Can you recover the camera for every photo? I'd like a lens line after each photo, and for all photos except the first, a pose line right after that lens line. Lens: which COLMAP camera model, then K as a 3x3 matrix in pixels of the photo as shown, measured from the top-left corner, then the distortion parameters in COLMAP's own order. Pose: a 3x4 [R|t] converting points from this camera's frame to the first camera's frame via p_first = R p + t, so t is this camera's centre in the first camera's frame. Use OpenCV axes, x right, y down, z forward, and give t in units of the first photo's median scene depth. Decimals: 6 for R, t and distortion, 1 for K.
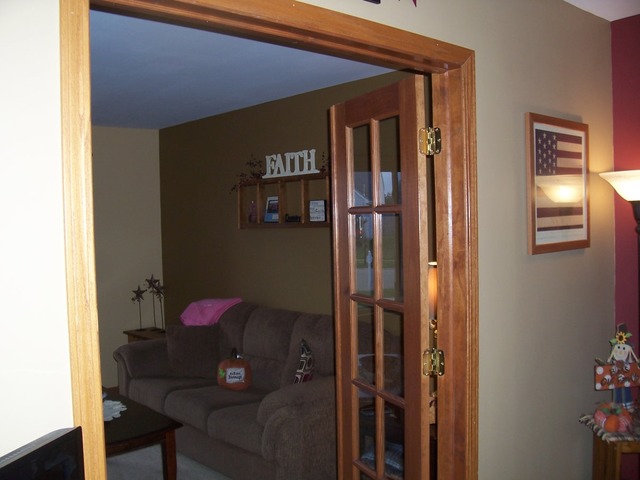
lens RADIAL K [[625.7, 0, 320.0], [0, 625.7, 240.0], [0, 0, 1]] dist [-0.109014, 0.004824]
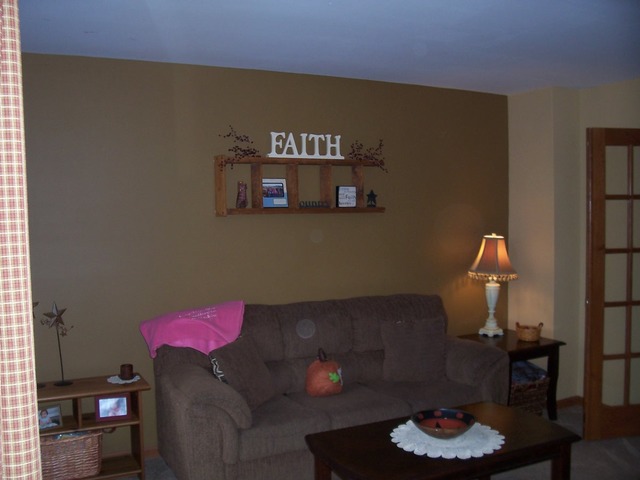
lens RADIAL K [[625.7, 0, 320.0], [0, 625.7, 240.0], [0, 0, 1]] dist [-0.109014, 0.004824]
pose [[0.275572, -0.024979, 0.960956, -0.958832], [0.042911, 0.998985, 0.013662, 0.007636], [-0.960322, 0.037470, 0.276364, 0.738799]]
